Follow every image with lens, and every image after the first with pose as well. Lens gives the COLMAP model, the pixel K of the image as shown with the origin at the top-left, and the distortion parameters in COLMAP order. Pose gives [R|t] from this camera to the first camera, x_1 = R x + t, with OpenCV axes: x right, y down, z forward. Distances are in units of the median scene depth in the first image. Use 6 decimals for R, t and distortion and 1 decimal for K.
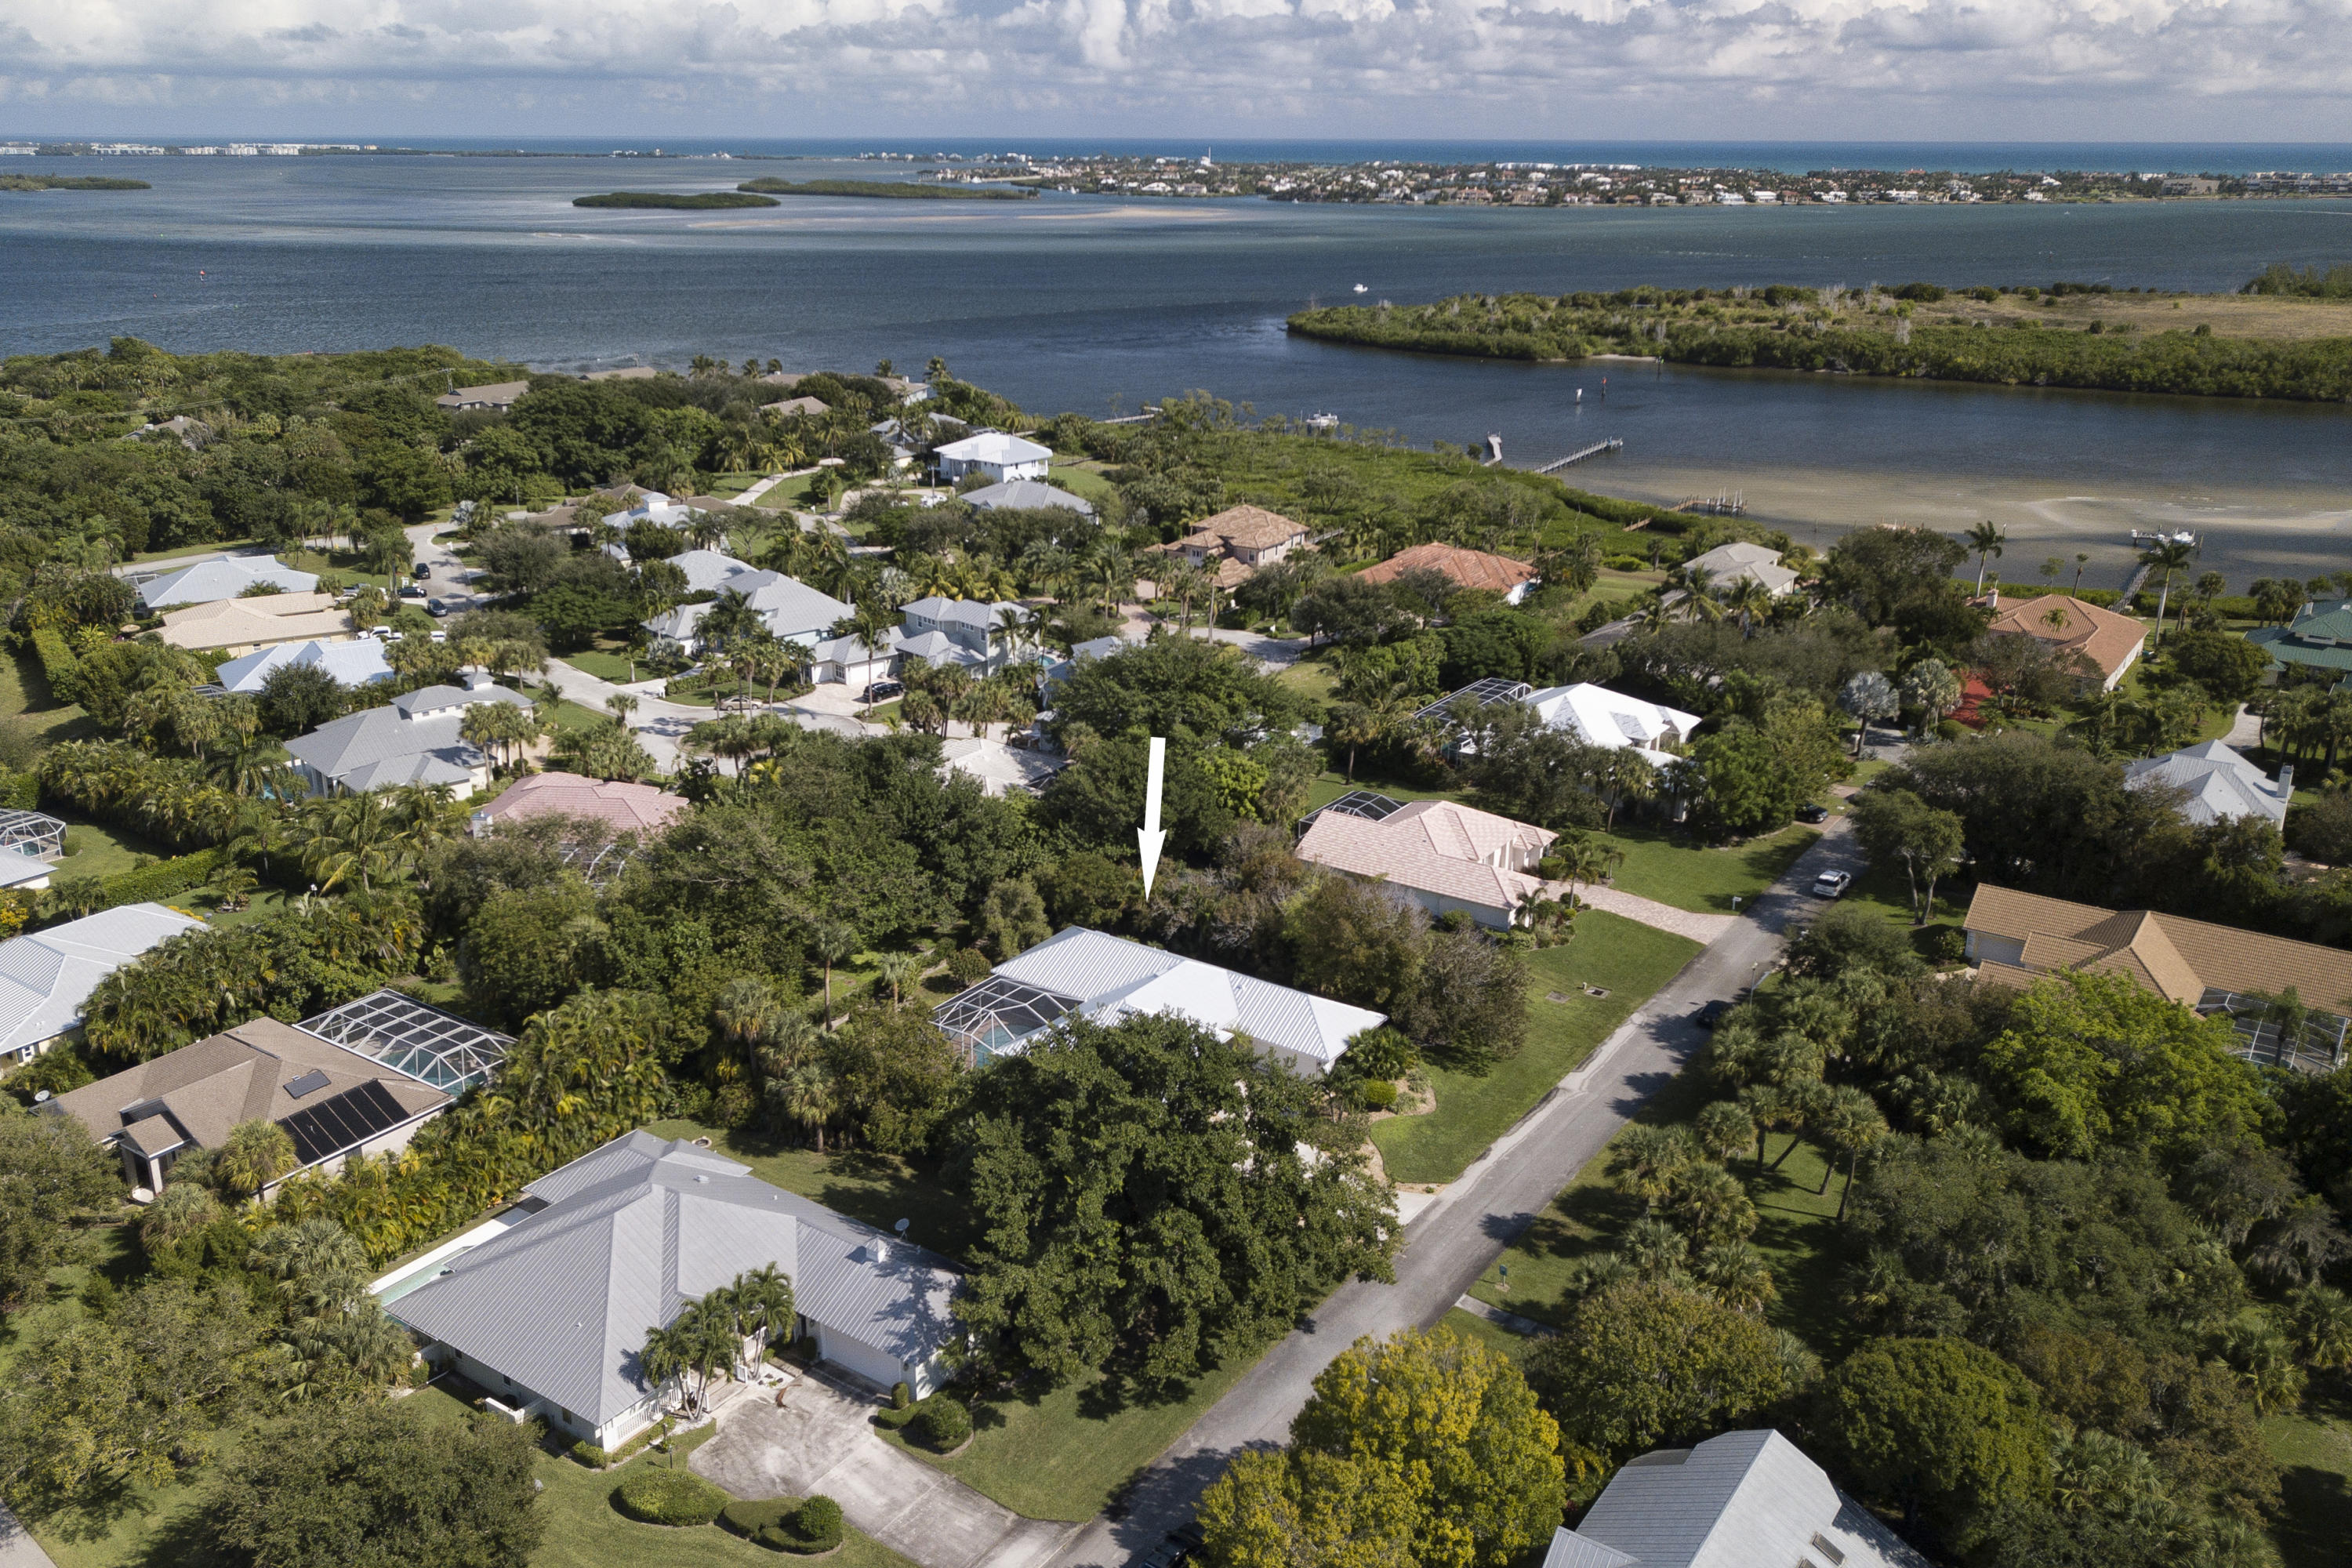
lens RADIAL K [[1873.0, 0, 1176.0], [0, 1873.0, 784.0], [0, 0, 1]] dist [-0.035051, 0.034617]
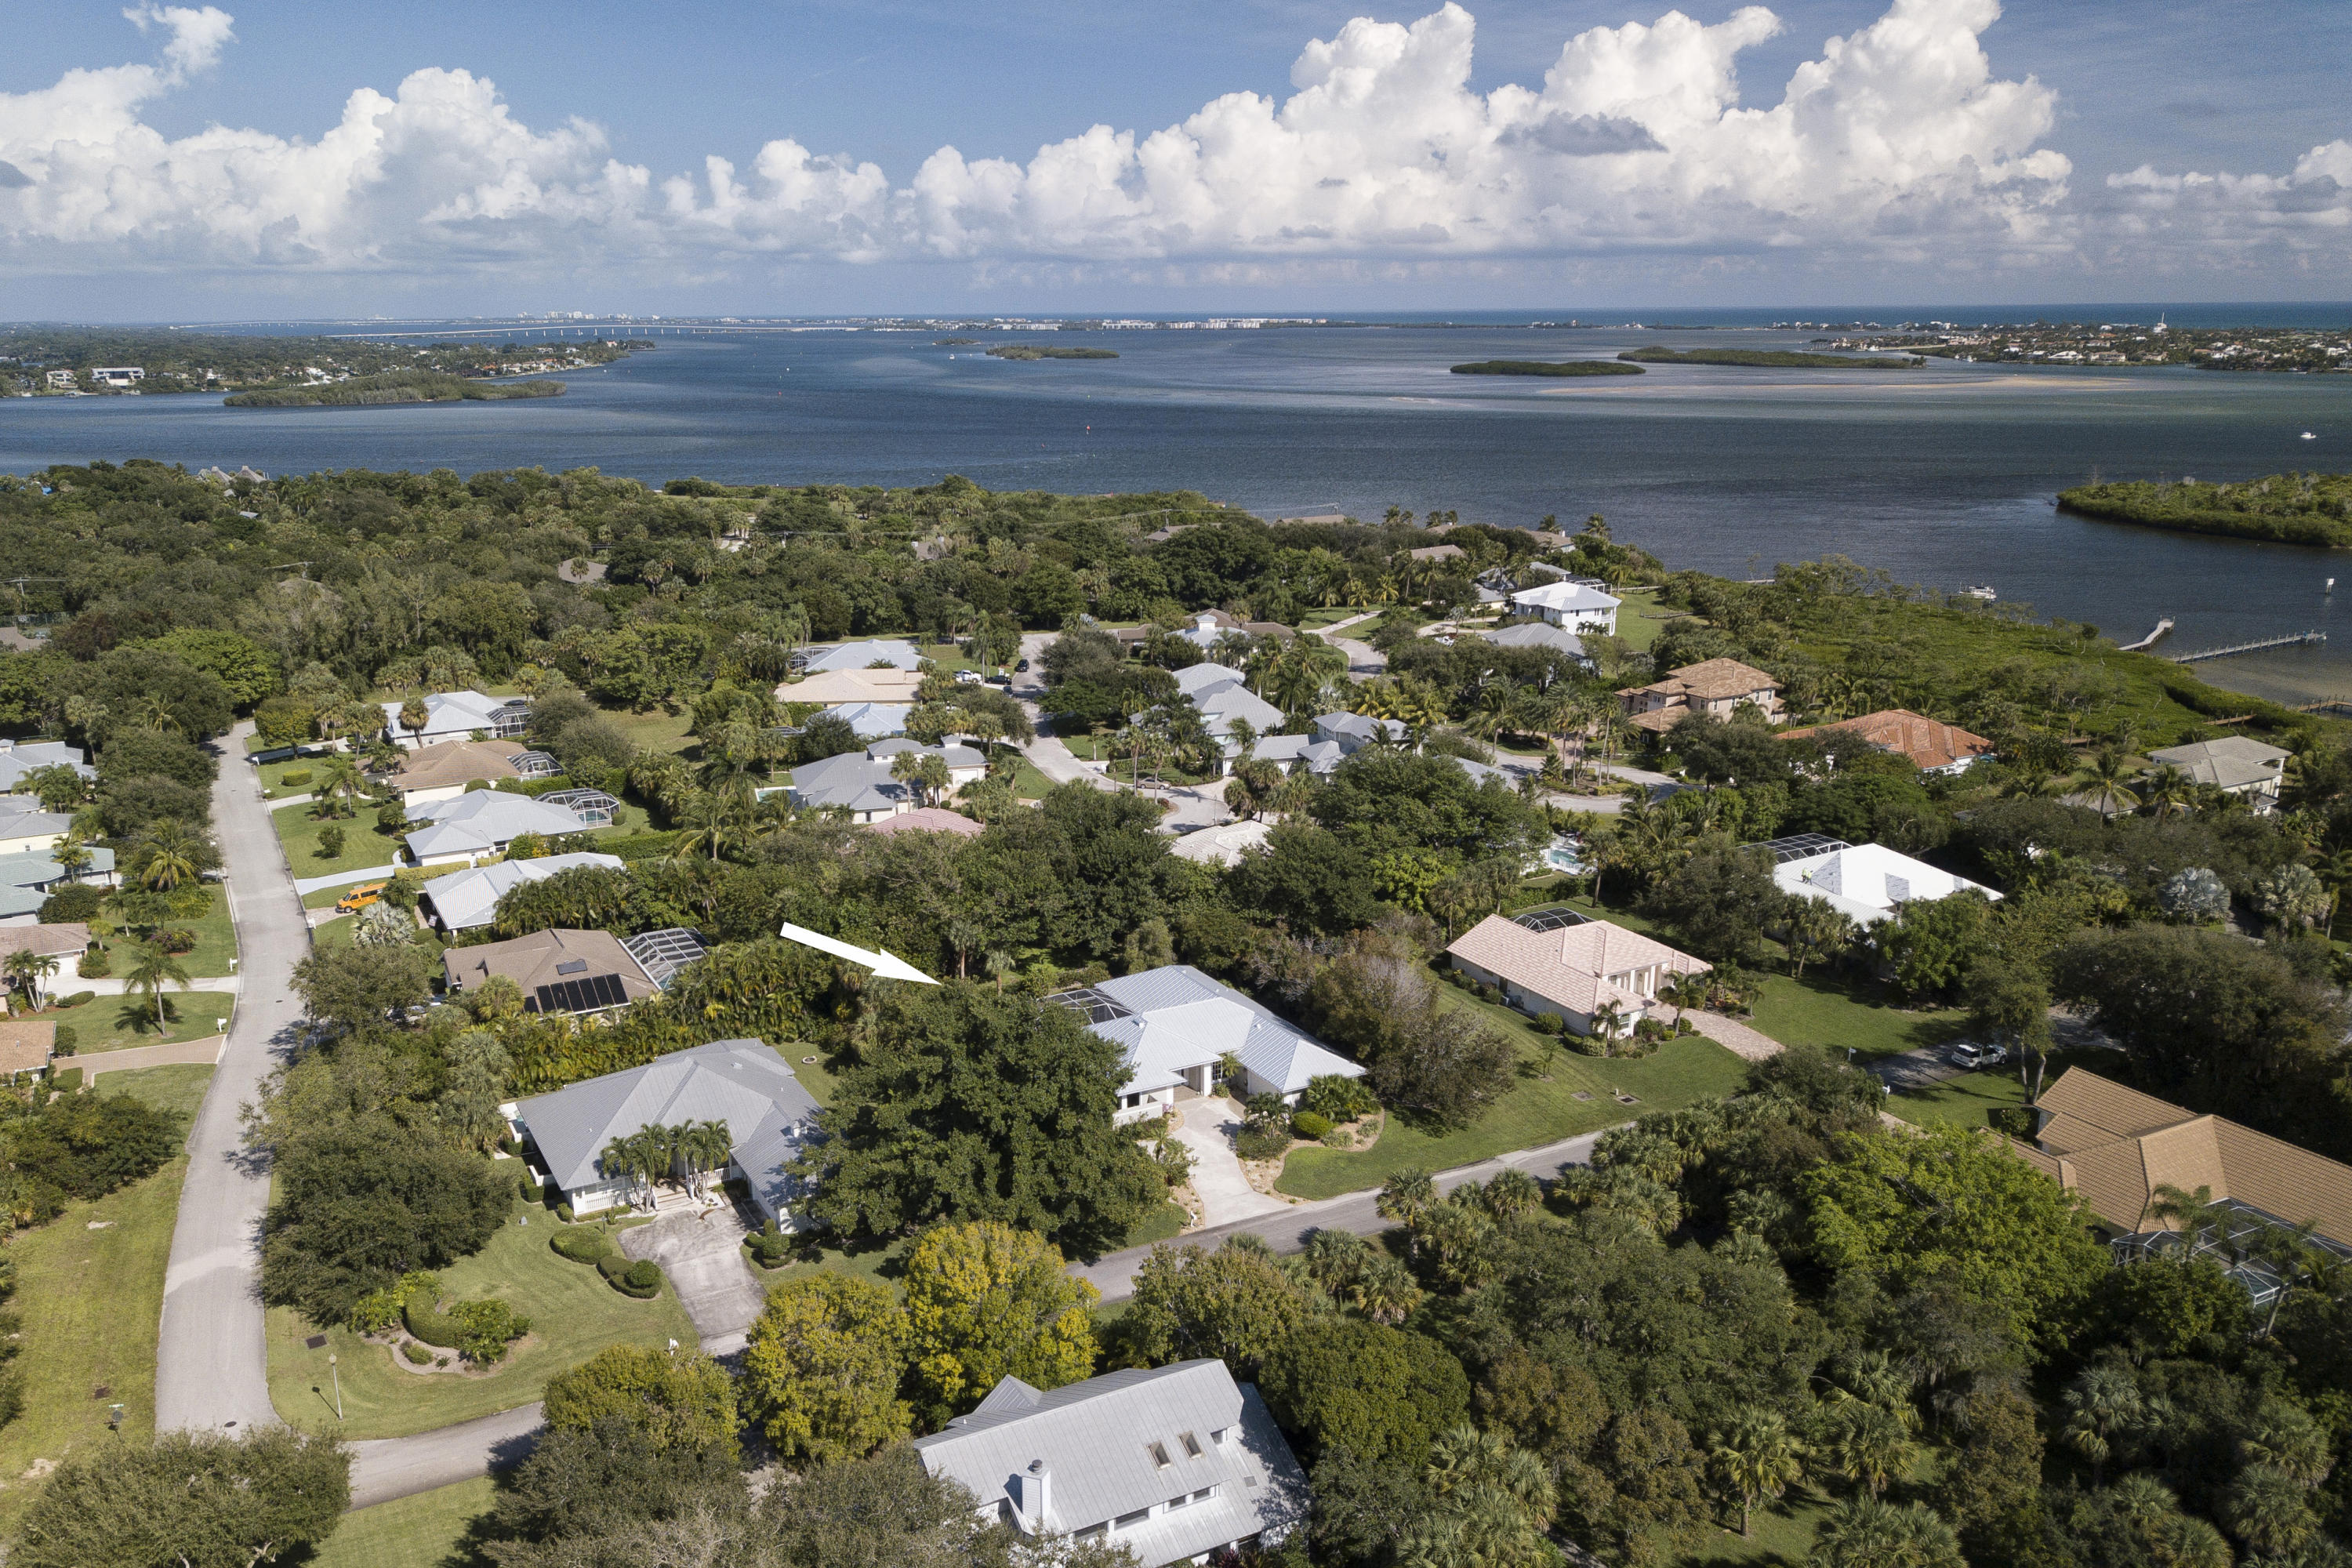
lens RADIAL K [[1845.2, 0, 1166.3], [0, 1845.2, 826.5], [0, 0, 1]] dist [0.003831, -0.000281]
pose [[0.886950, 0.110859, -0.448365, 0.094441], [-0.137779, 0.990074, -0.027754, 0.004701], [0.440837, 0.086392, 0.893420, -0.014568]]
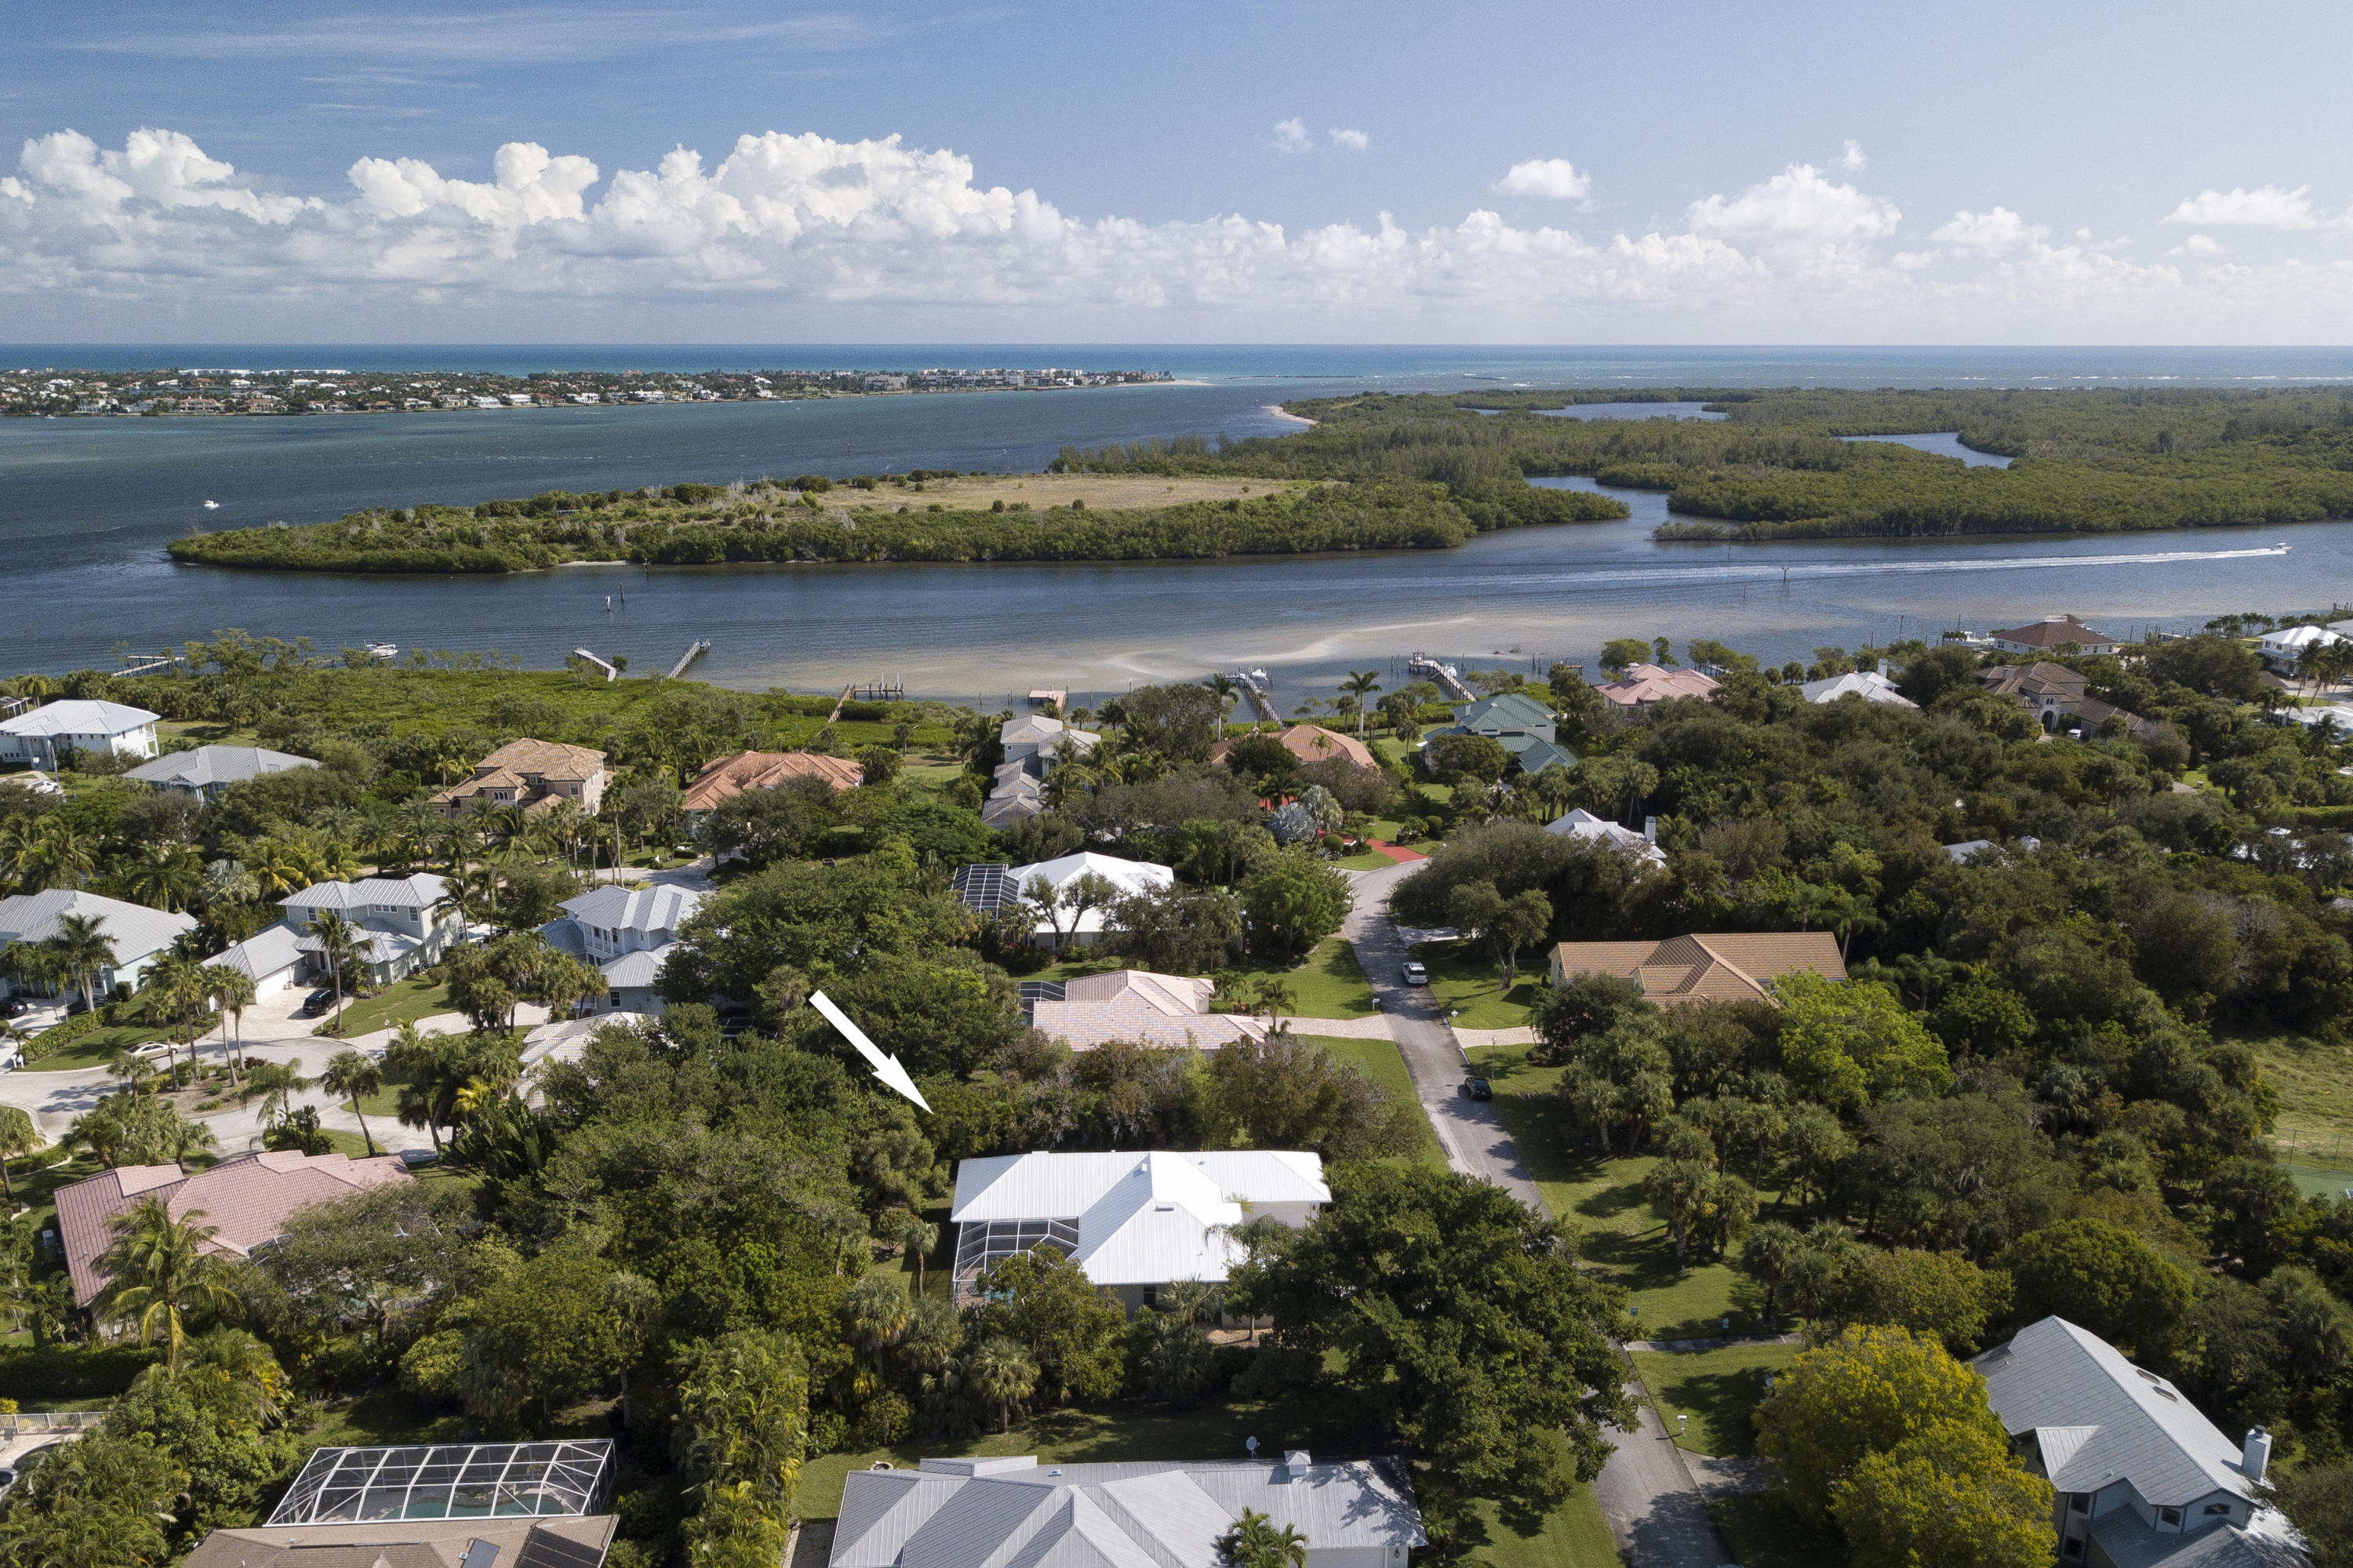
lens RADIAL K [[1873.2, 0, 1171.4], [0, 1873.2, 841.7], [0, 0, 1]] dist [0.006050, 0.002439]
pose [[0.792108, -0.156931, 0.589862, -0.109860], [0.199484, 0.979875, -0.007188, -0.011928], [-0.576863, 0.123362, 0.807472, 0.028298]]
